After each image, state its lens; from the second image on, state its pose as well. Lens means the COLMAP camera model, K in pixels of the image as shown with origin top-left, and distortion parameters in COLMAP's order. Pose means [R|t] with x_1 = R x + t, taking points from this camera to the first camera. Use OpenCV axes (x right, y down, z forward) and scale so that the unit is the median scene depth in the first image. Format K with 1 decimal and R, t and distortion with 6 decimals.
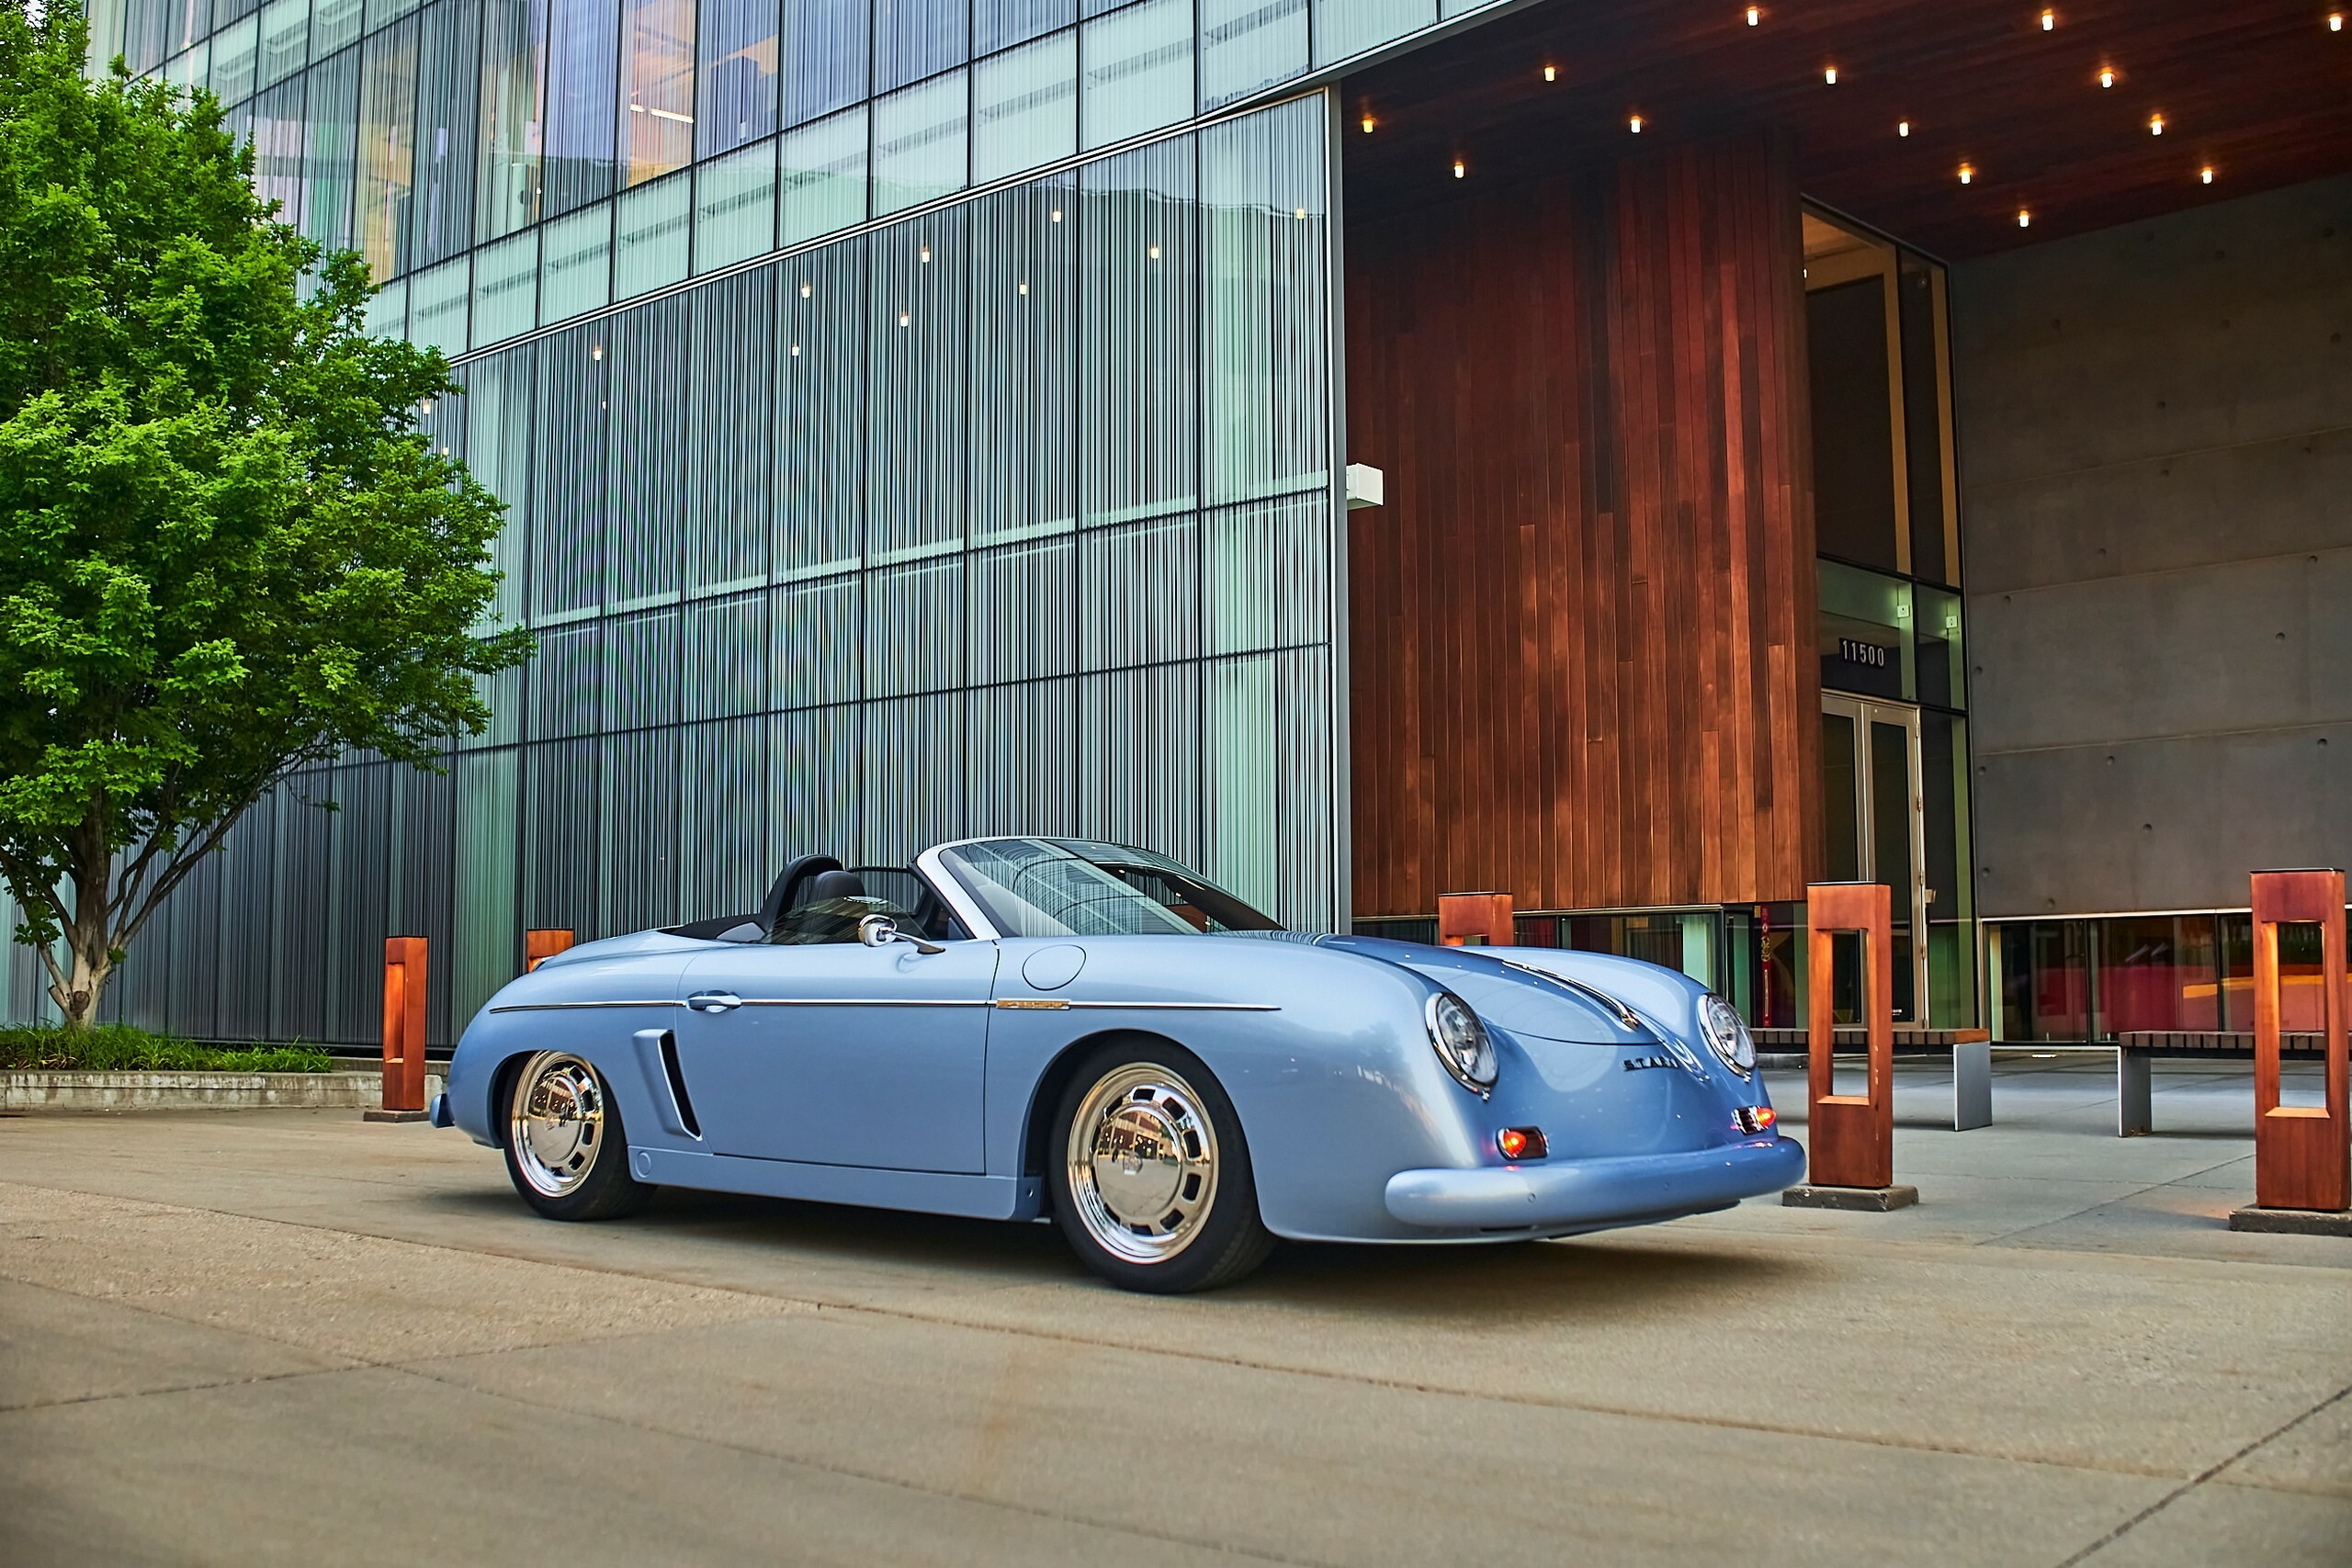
lens RADIAL K [[2254.2, 0, 1198.2], [0, 2254.2, 784.0], [0, 0, 1]] dist [-0.150151, 0.104302]
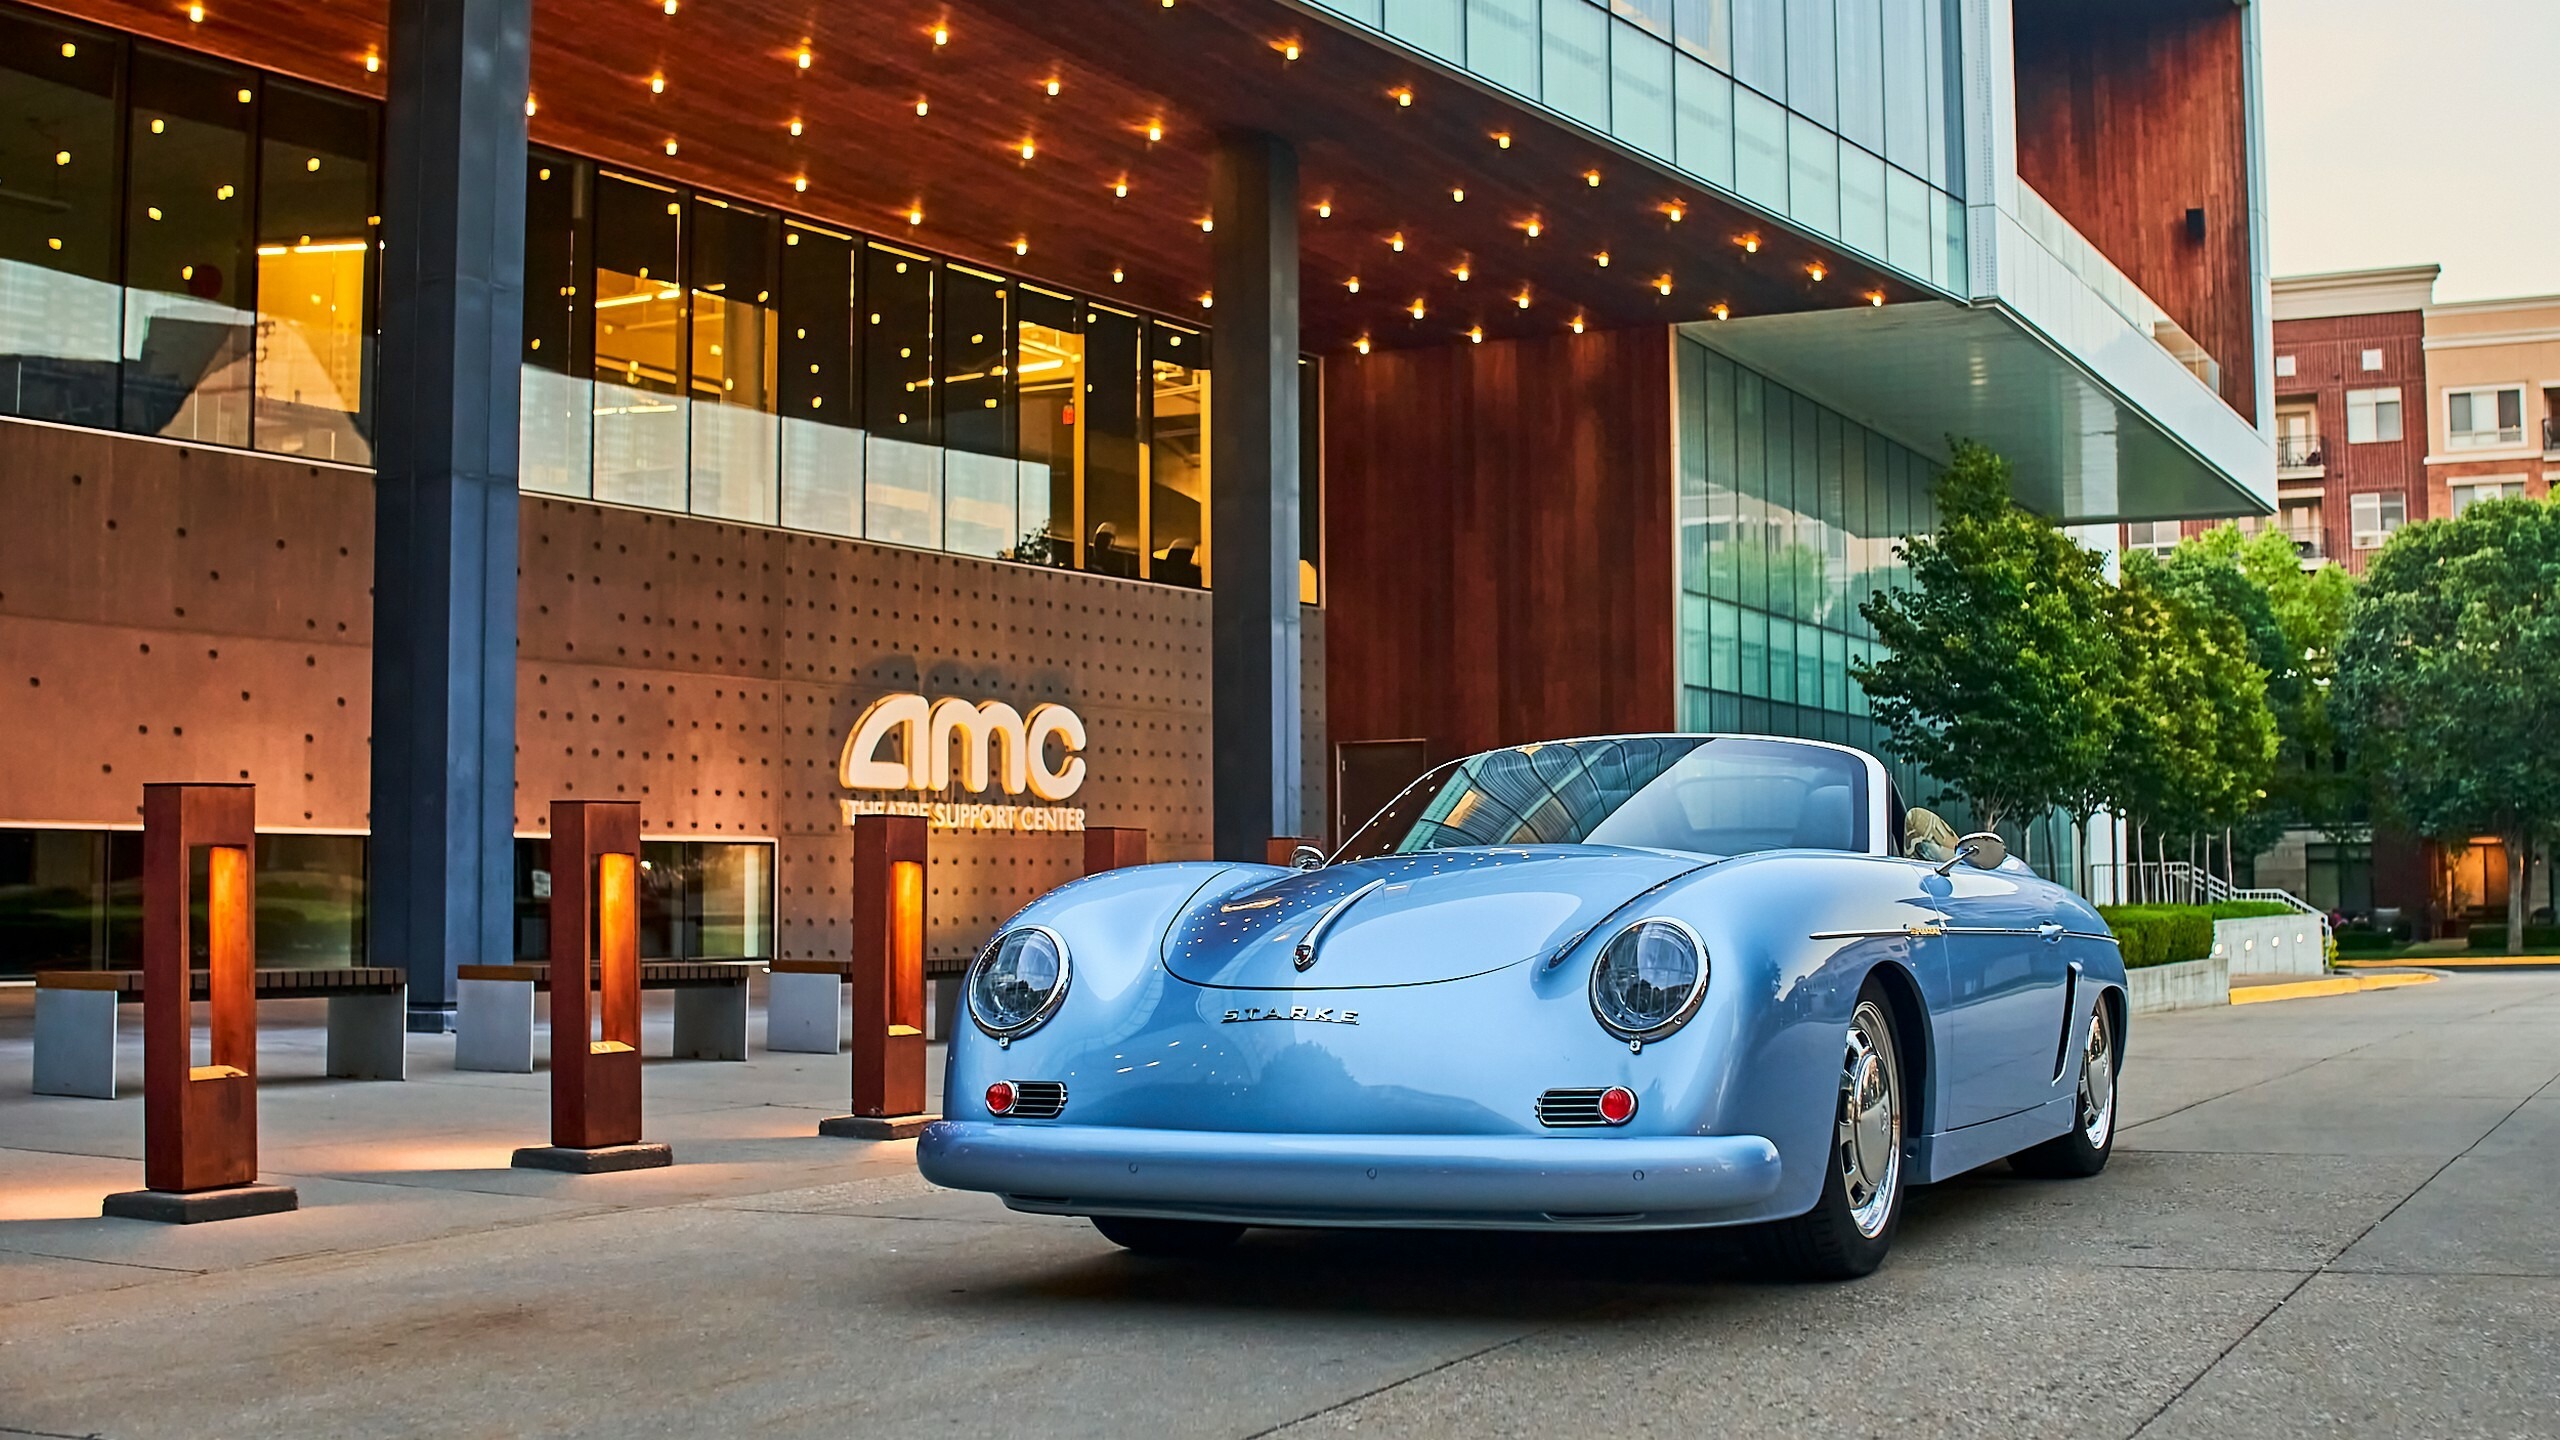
lens RADIAL K [[2854.6, 0, 1337.1], [0, 2854.6, 738.0], [0, 0, 1]] dist [-0.141880, 0.068475]
pose [[-0.213324, 0.059793, 0.975150, -0.512473], [-0.084860, 0.993219, -0.079465, 0.046246], [-0.973289, -0.099703, -0.206804, 0.528323]]
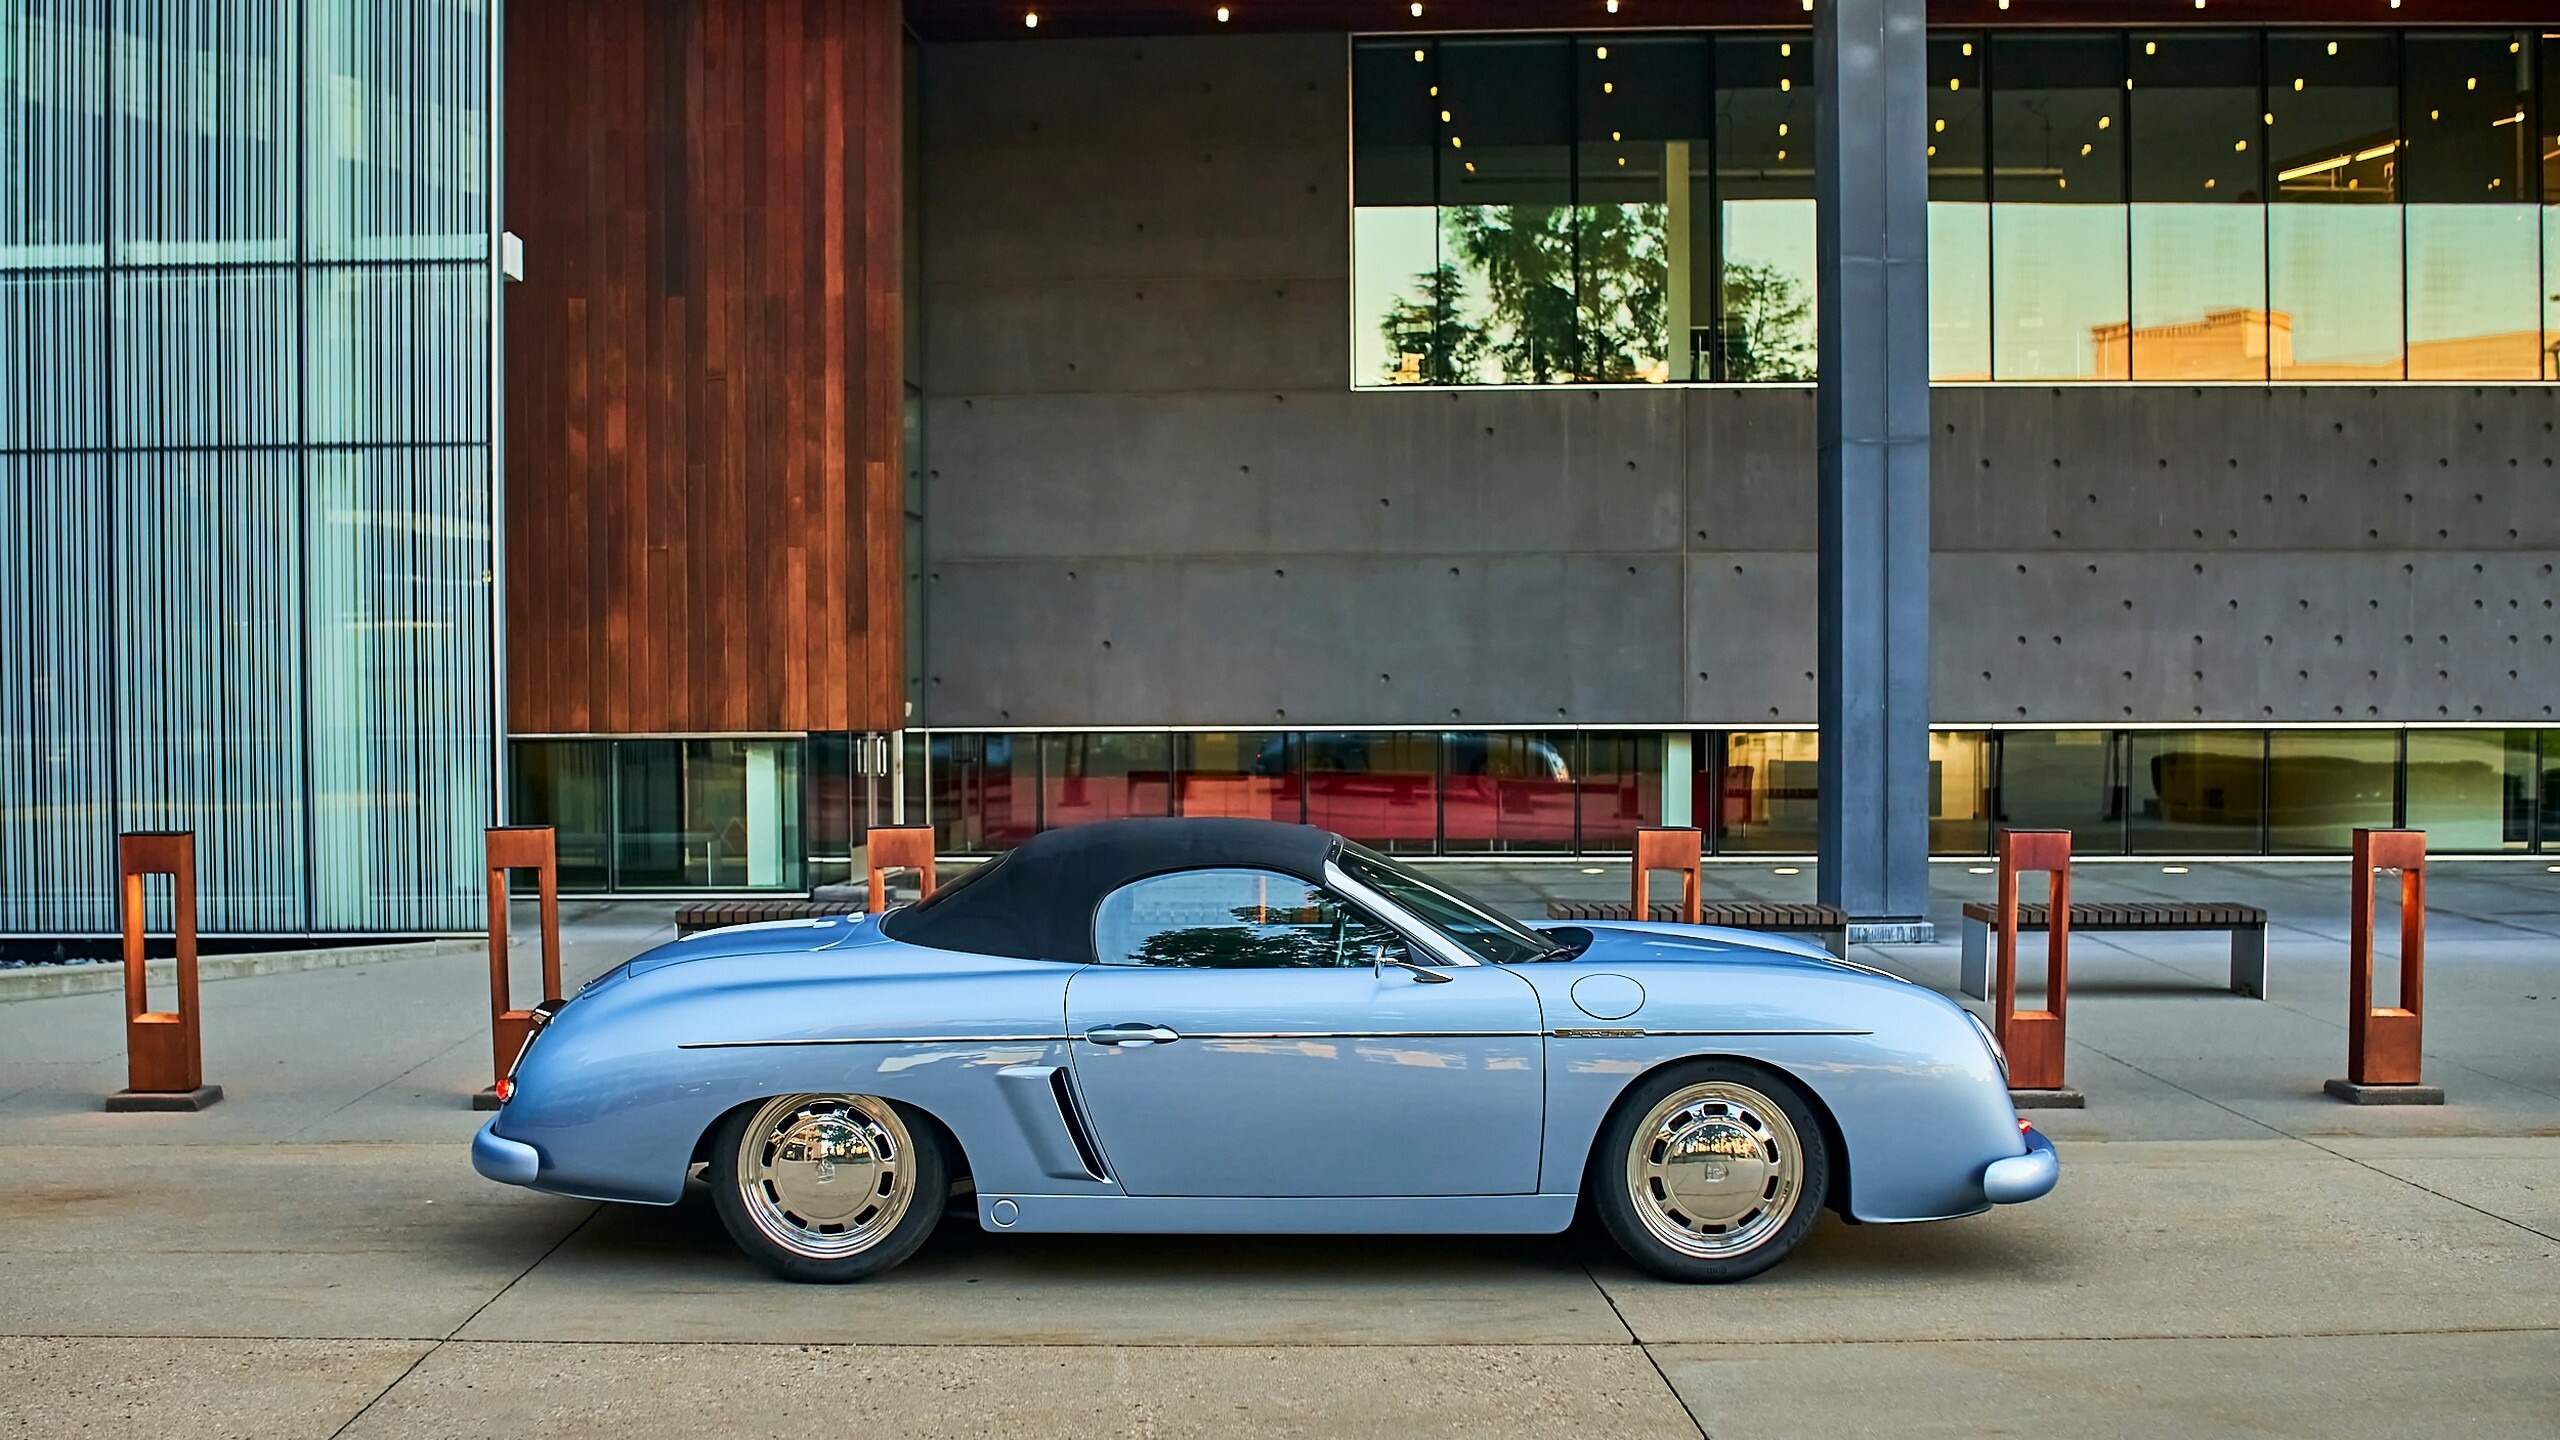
lens RADIAL K [[2520.5, 0, 1227.4], [0, 2520.5, 814.6], [0, 0, 1]] dist [-0.145507, 0.088265]
pose [[0.767324, -0.027470, 0.640671, -0.314123], [-0.057934, 0.992027, 0.111923, -0.041184], [-0.638637, -0.122997, 0.759614, 0.073465]]
